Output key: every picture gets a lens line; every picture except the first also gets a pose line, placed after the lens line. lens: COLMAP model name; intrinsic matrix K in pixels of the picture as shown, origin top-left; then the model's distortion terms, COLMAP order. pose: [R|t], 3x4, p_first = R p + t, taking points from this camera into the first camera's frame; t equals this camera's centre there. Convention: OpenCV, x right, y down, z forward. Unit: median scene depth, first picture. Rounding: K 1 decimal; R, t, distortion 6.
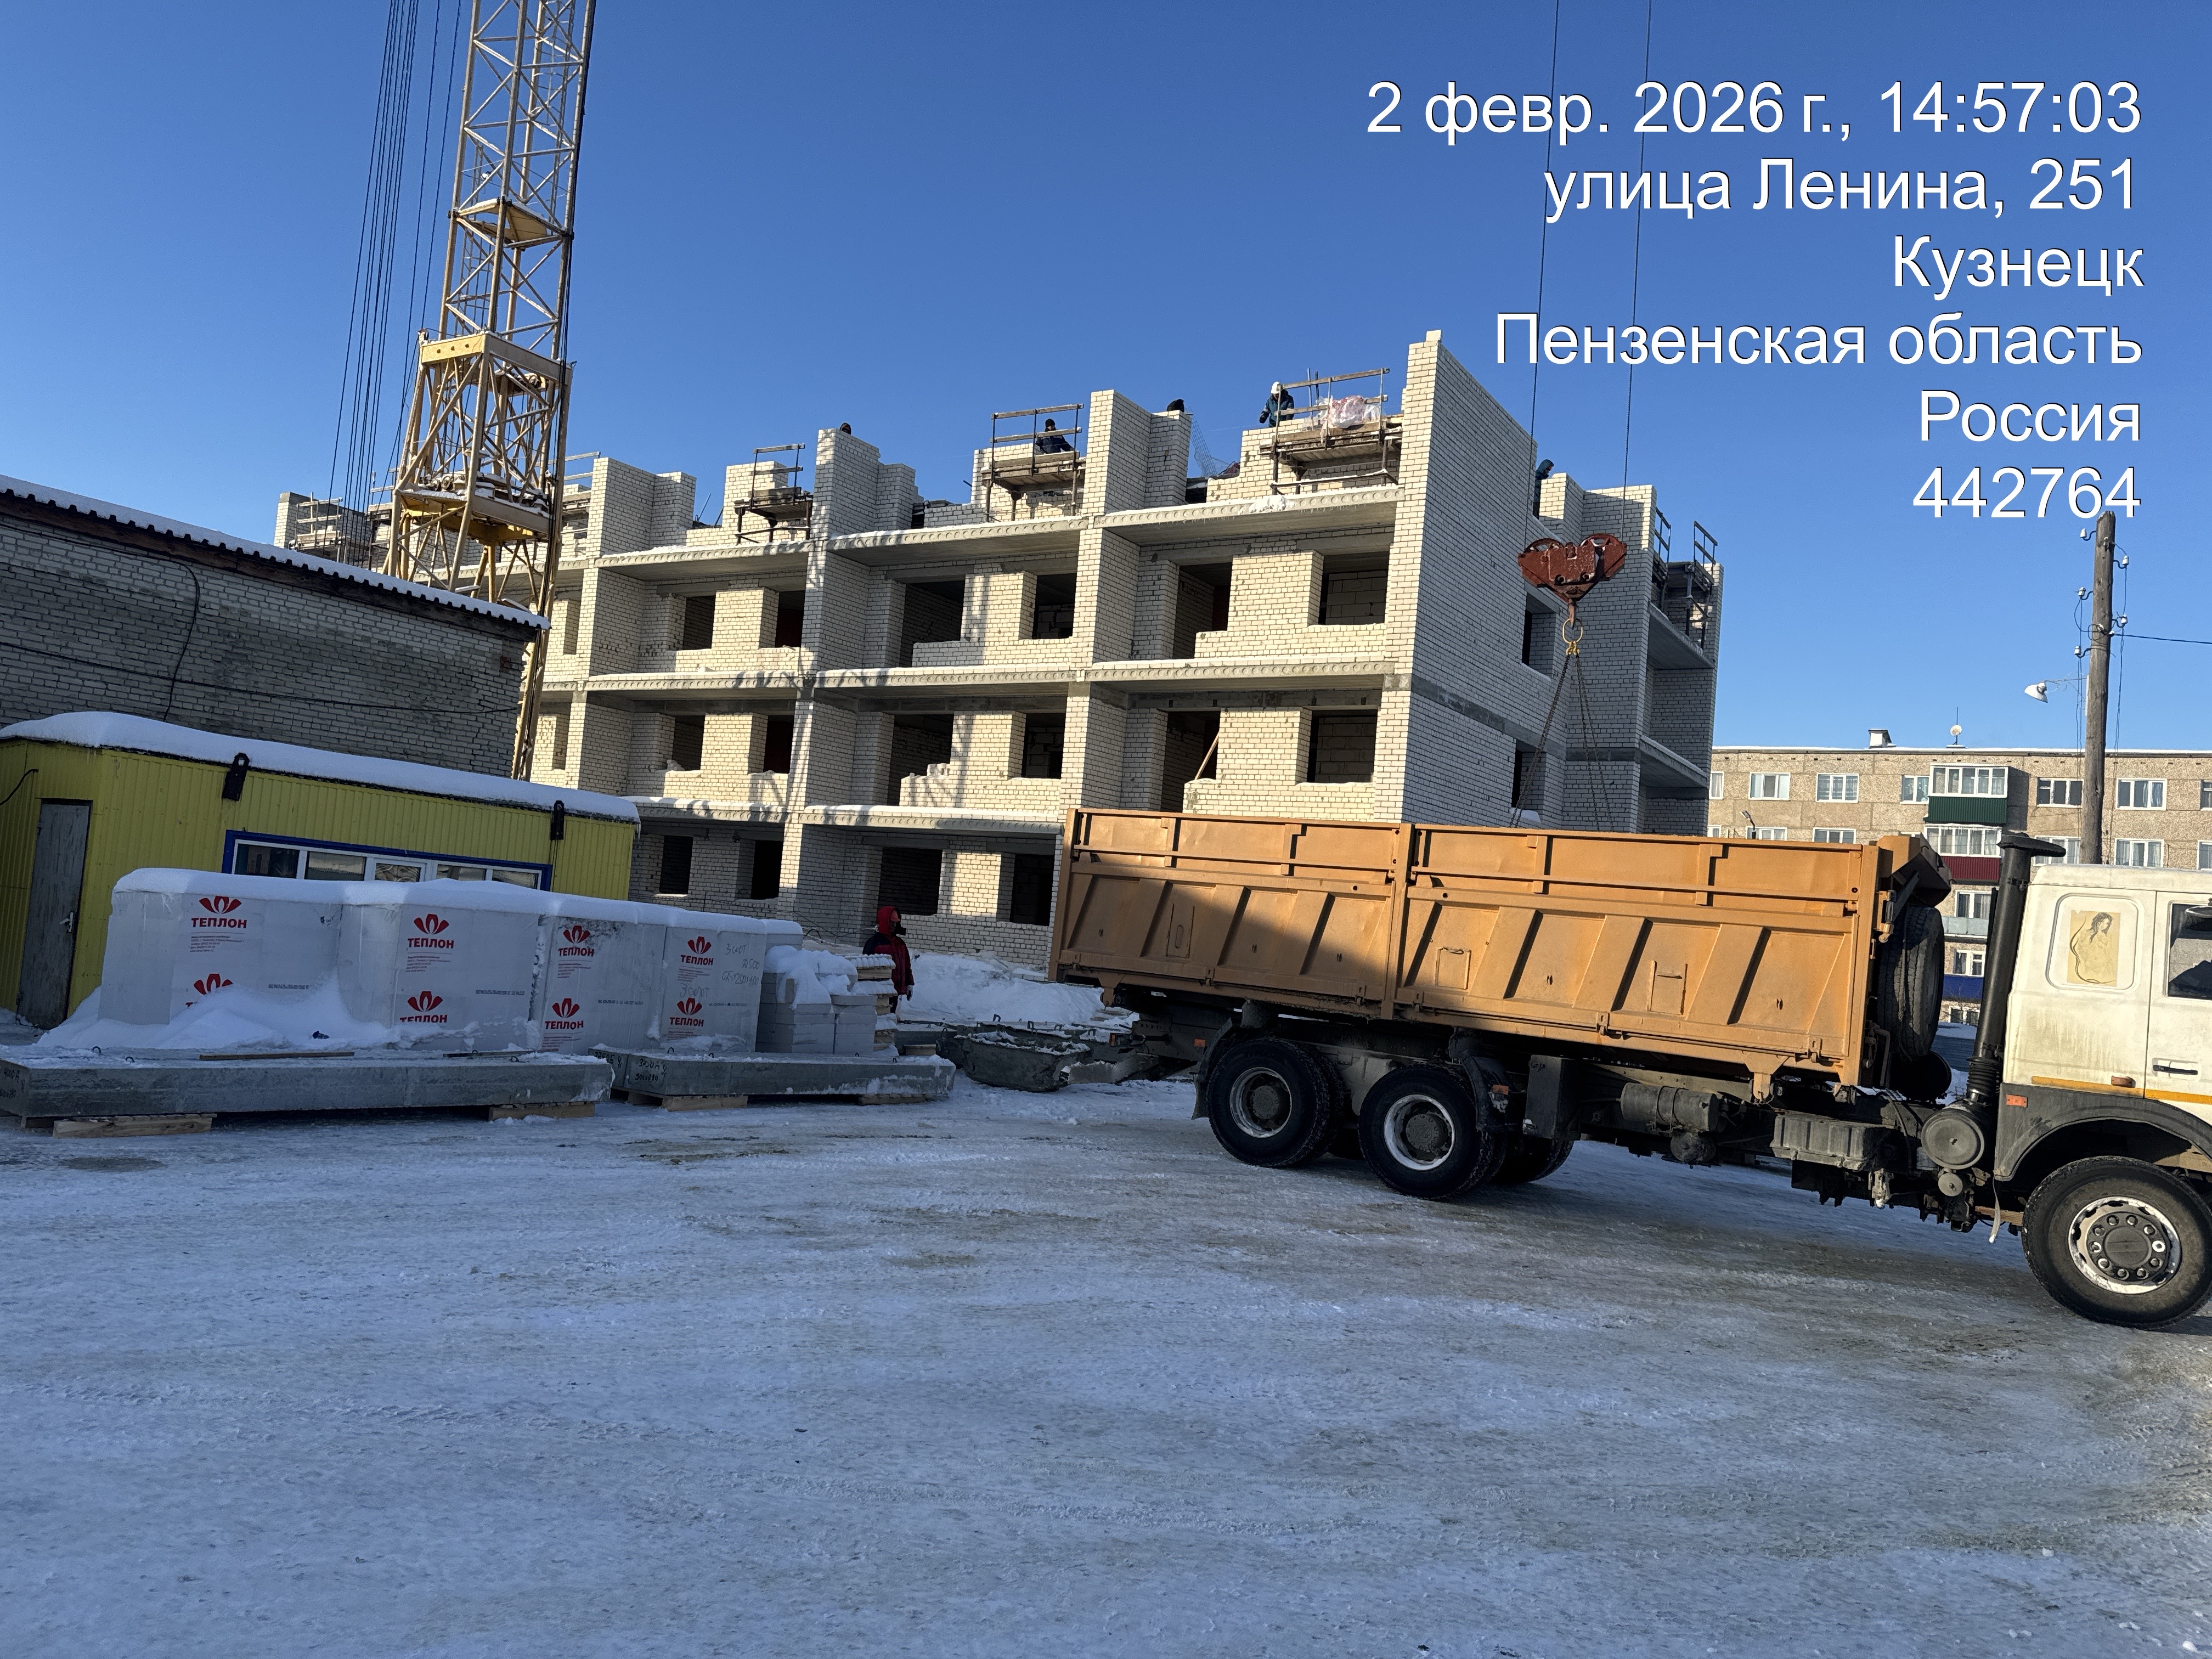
lens RADIAL K [[1542.1, 0, 1112.2], [0, 1542.1, 835.1], [0, 0, 1]] dist [0.145131, -0.226256]
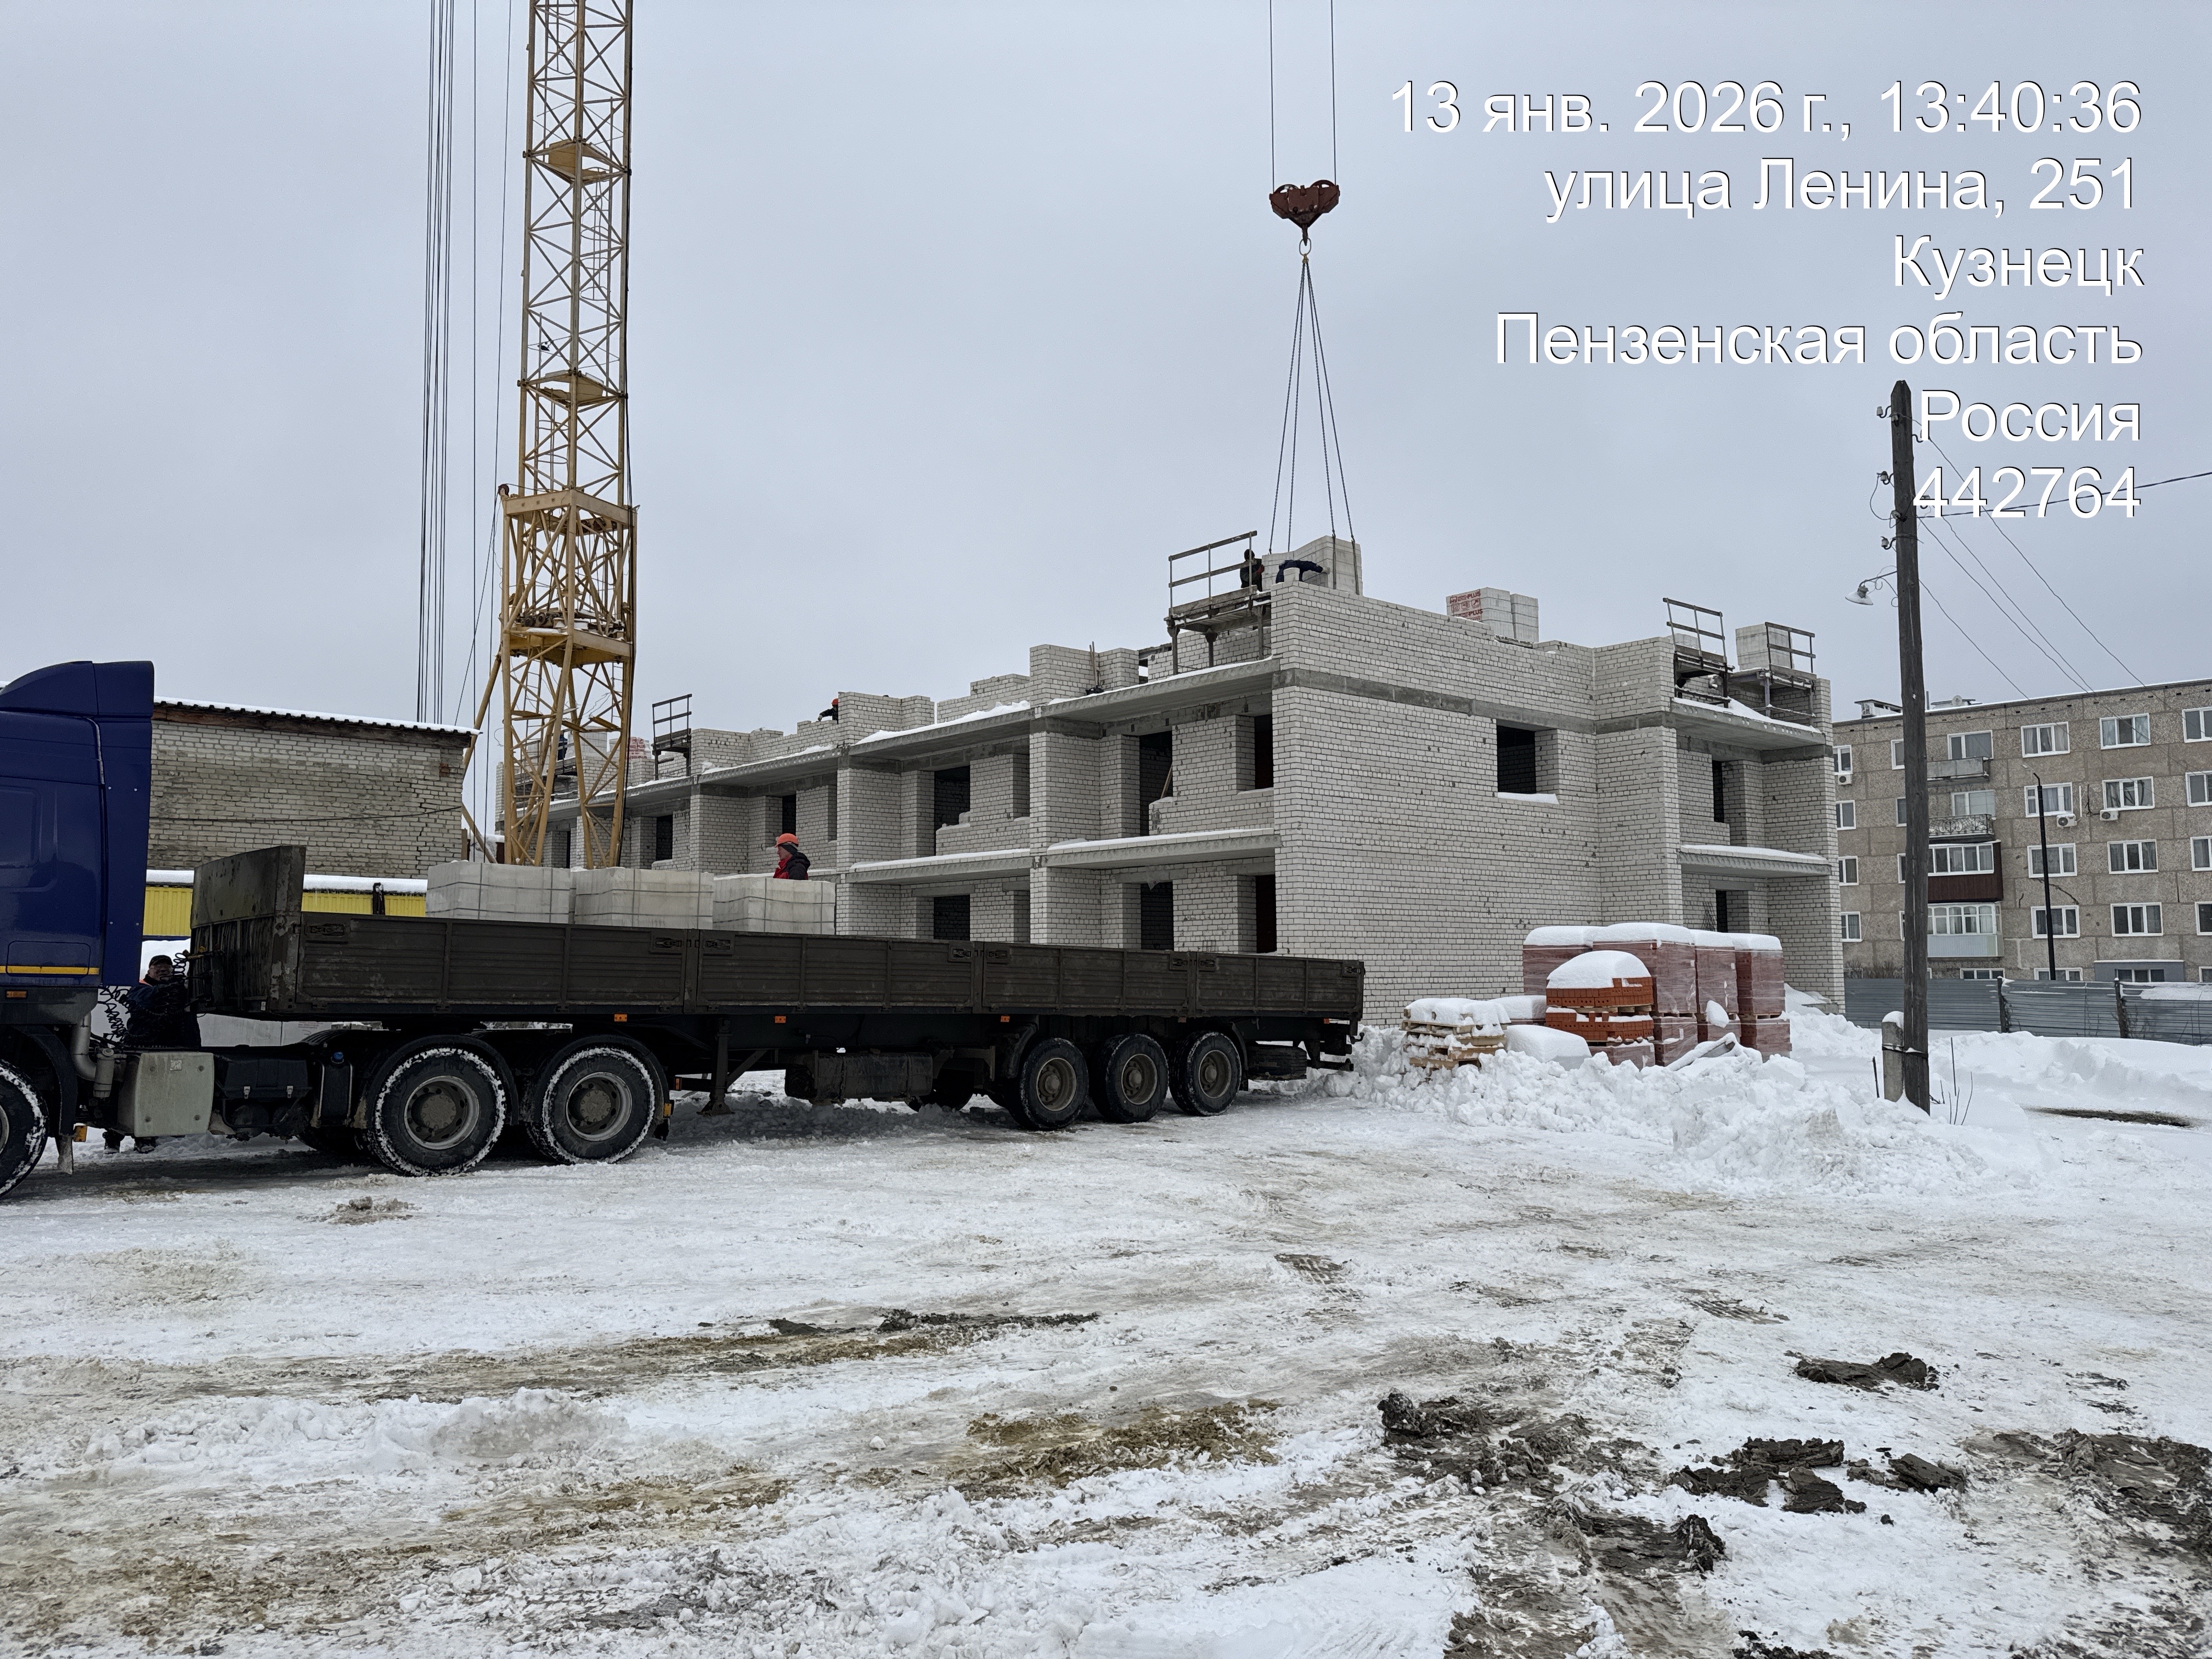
lens RADIAL K [[1542.1, 0, 1112.2], [0, 1542.1, 835.1], [0, 0, 1]] dist [0.145131, -0.226256]
pose [[0.956590, -0.108603, -0.270446, 0.335445], [0.099265, 0.993902, -0.048012, 0.036694], [0.274011, 0.019082, 0.961537, 0.028157]]
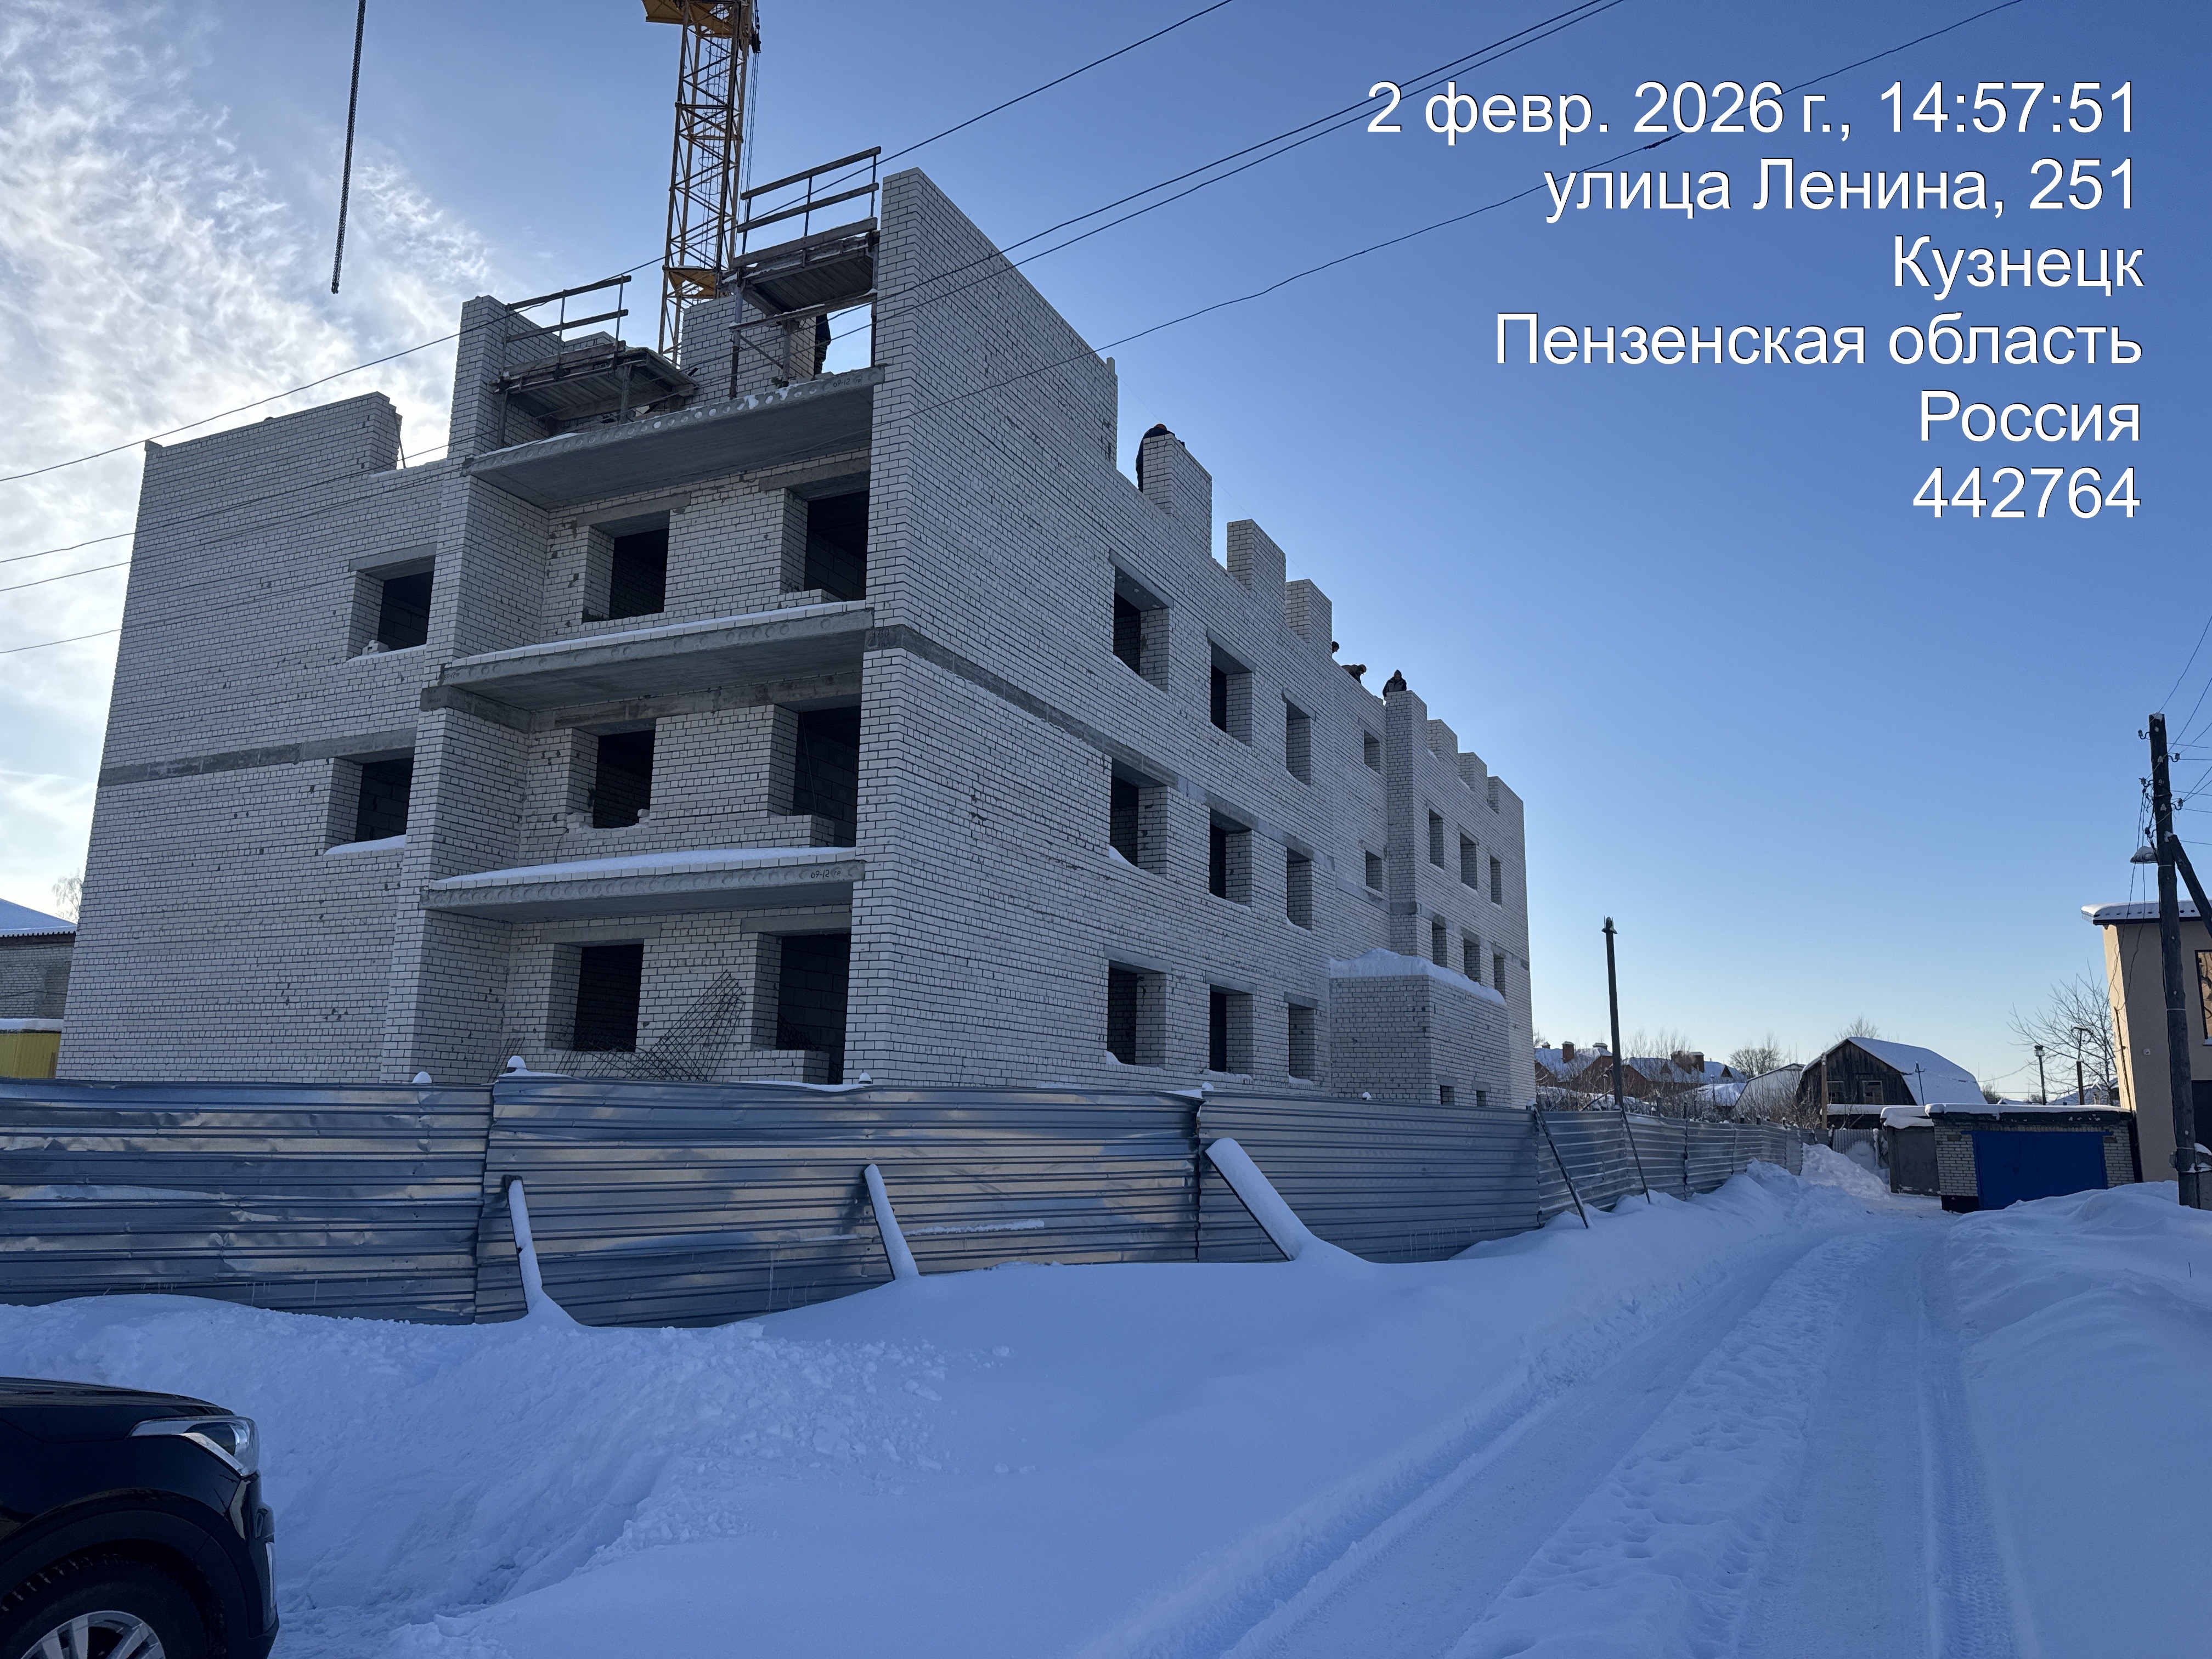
lens RADIAL K [[1543.4, 0, 1112.3], [0, 1543.4, 834.6], [0, 0, 1]] dist [0.166646, -0.335285]
pose [[0.112773, -0.256969, -0.959817, 1.210983], [0.053372, 0.966151, -0.252394, 0.221627], [0.992186, -0.022764, 0.122671, 1.510732]]
